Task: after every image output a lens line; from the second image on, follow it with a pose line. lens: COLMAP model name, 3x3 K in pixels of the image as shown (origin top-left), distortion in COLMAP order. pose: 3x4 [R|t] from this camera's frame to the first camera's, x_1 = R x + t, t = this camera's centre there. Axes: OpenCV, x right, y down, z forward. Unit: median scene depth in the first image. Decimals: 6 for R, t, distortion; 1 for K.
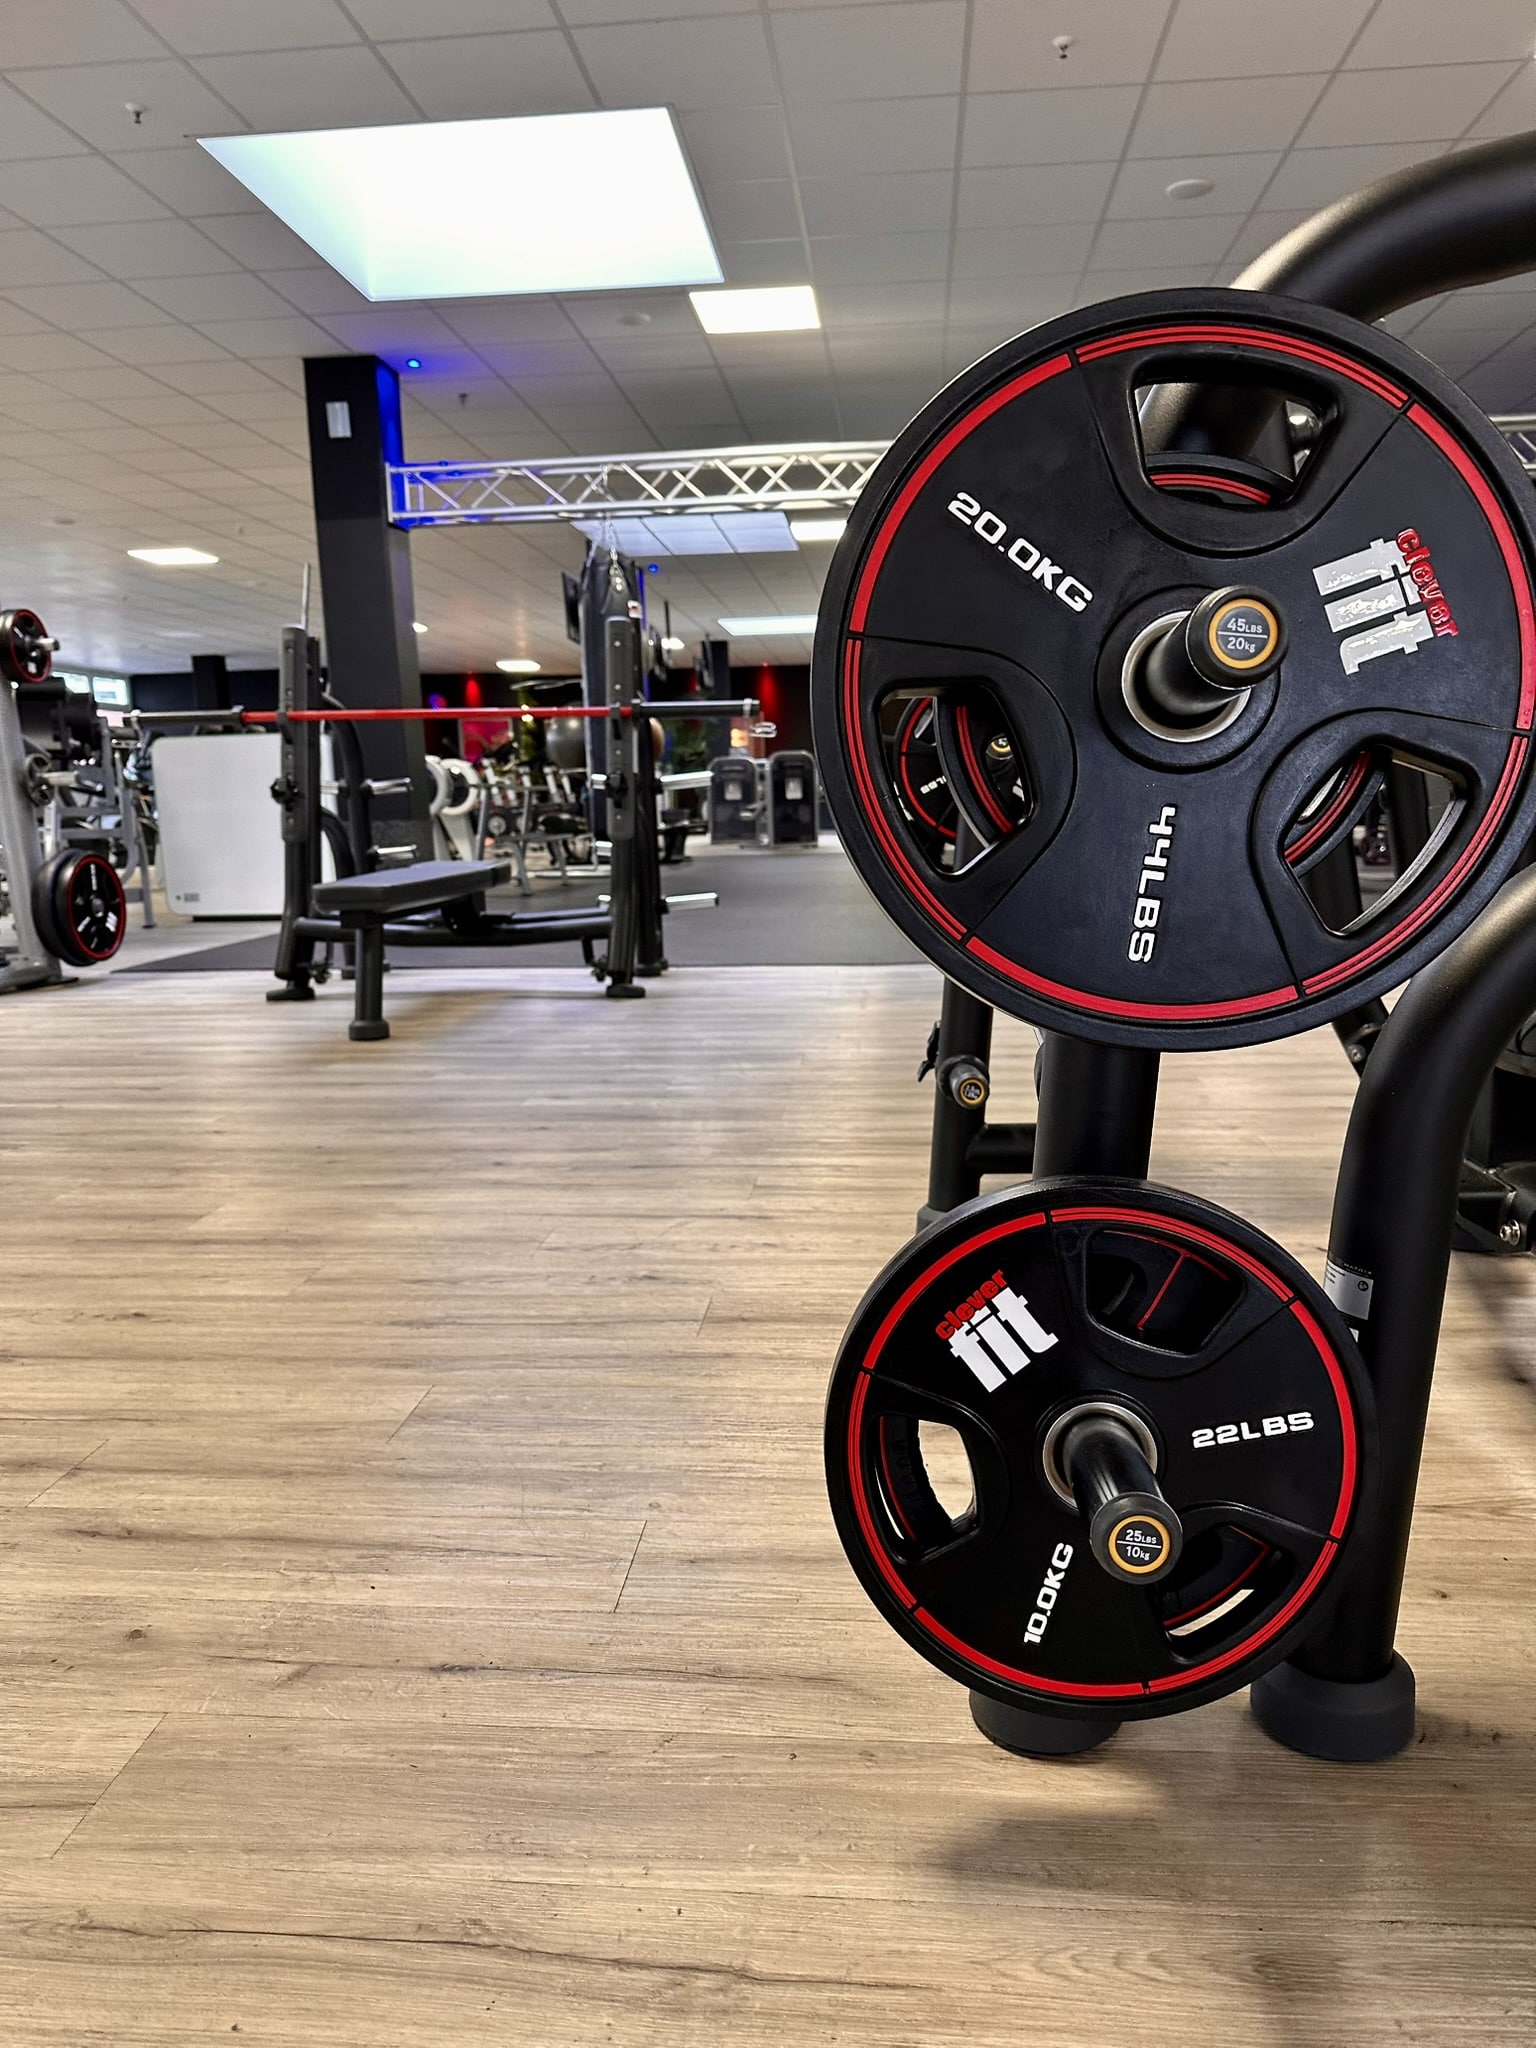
lens RADIAL K [[1453.3, 0, 771.8], [0, 1453.3, 1039.9], [0, 0, 1]] dist [0.026362, -0.050791]
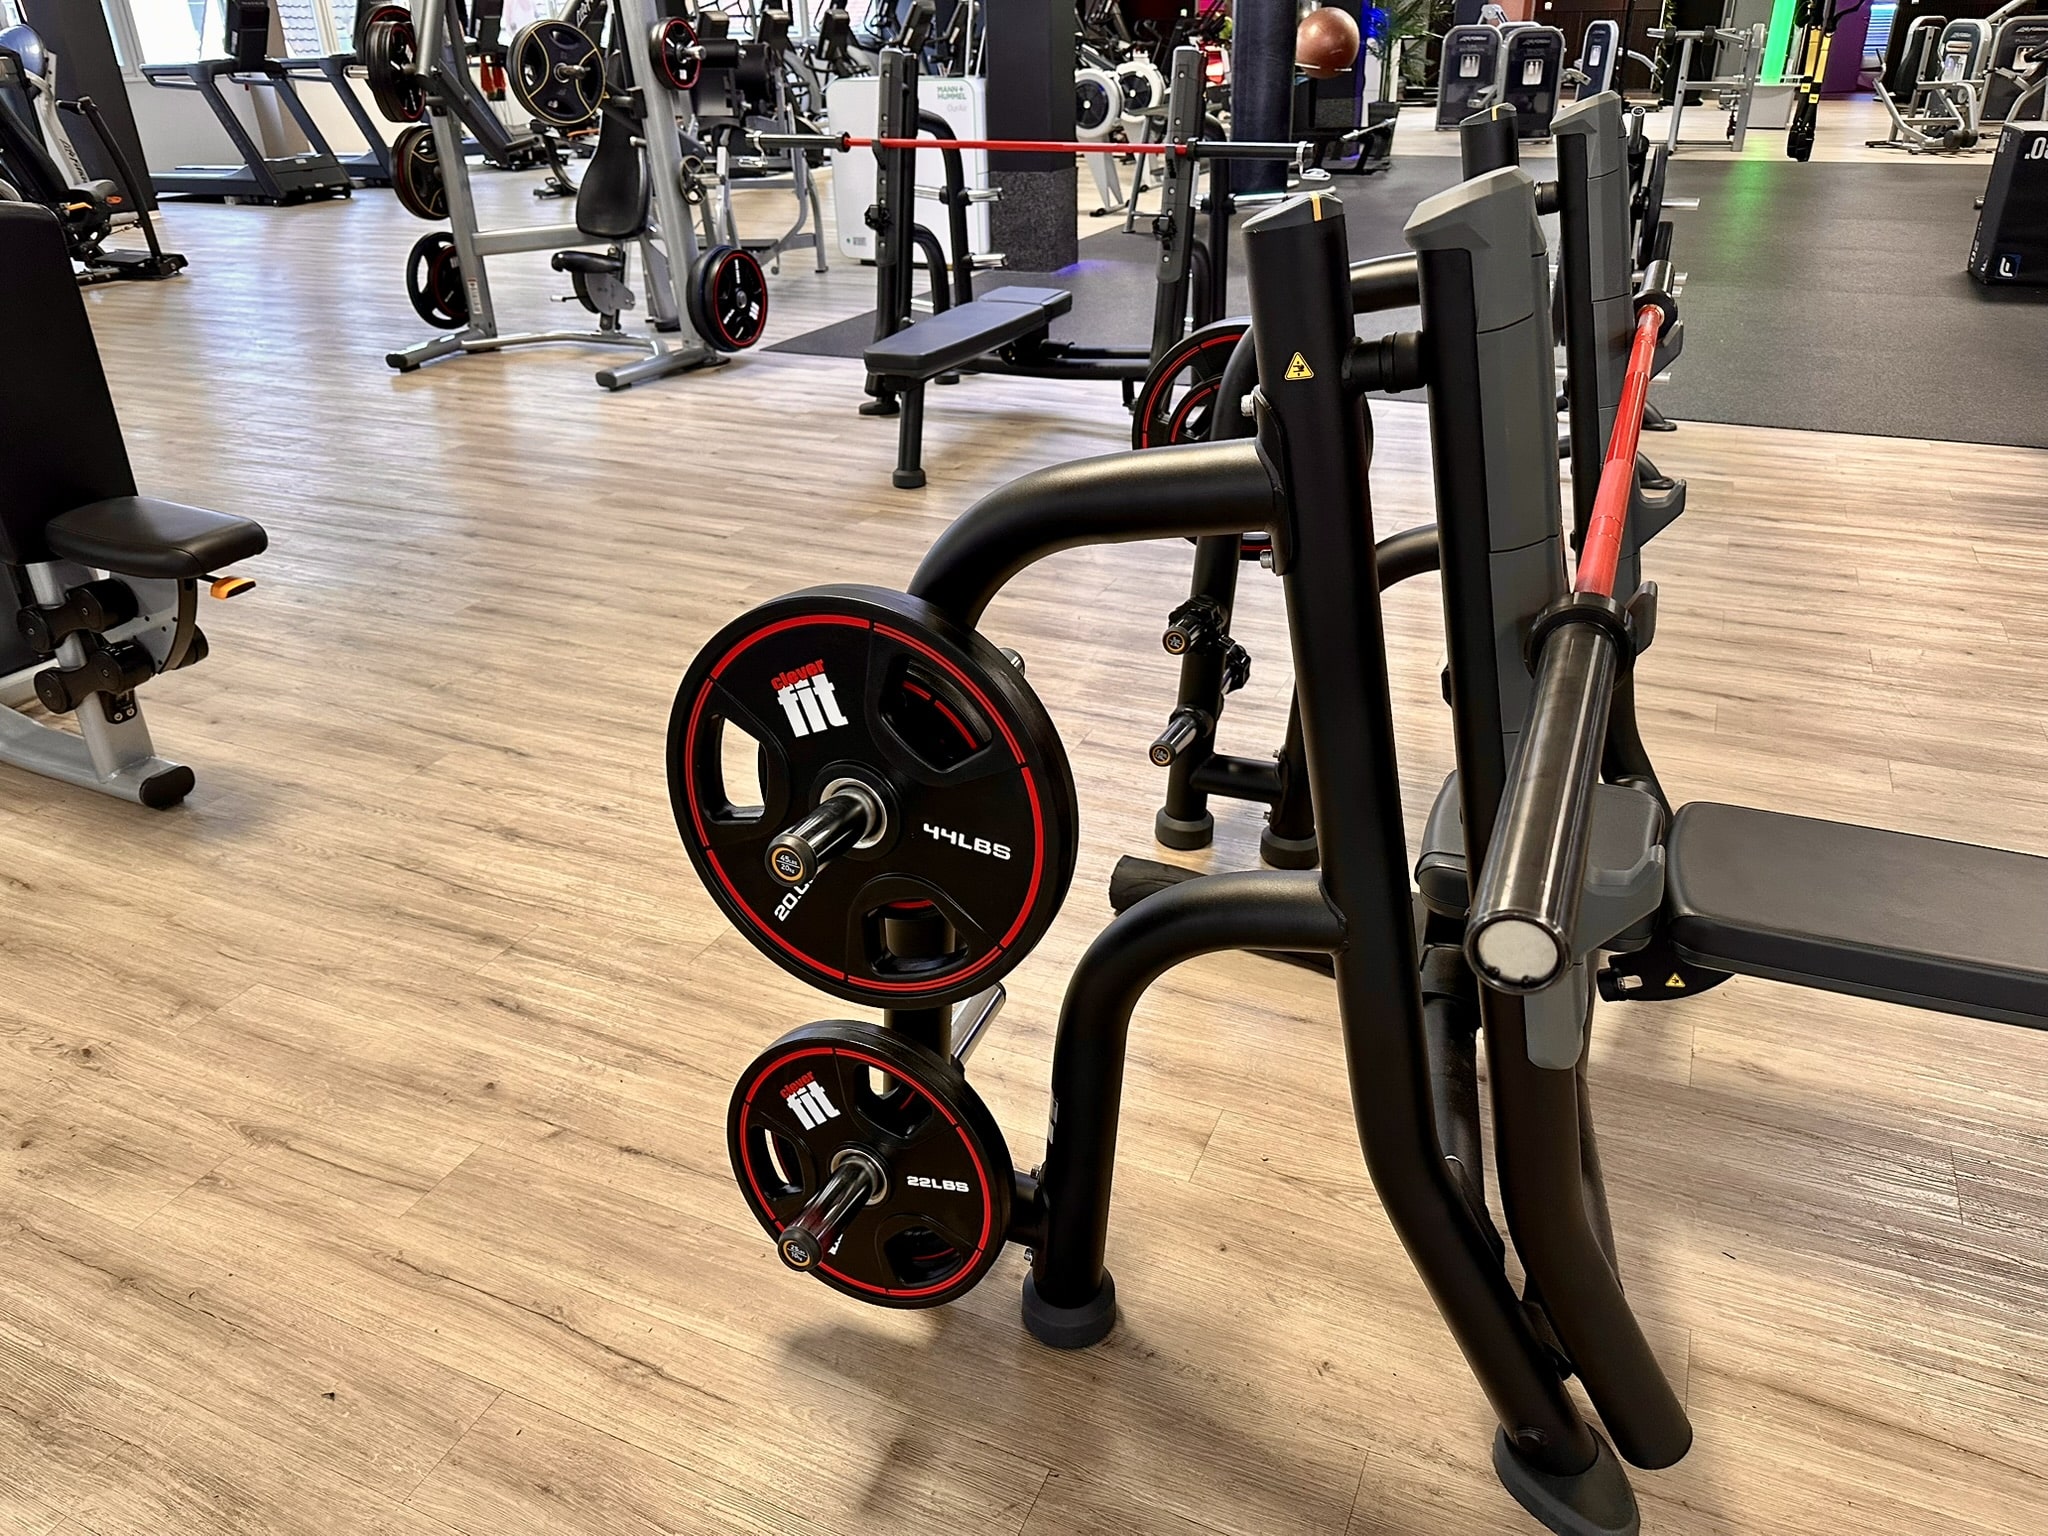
lens RADIAL K [[1453.3, 0, 1040.0], [0, 1453.3, 752.9], [0, 0, 1]] dist [0.026362, -0.050791]
pose [[0.945330, 0.149417, -0.289873, 0.159433], [-0.052705, 0.947178, 0.316348, -0.140415], [0.321829, -0.283775, 0.903270, -0.066827]]
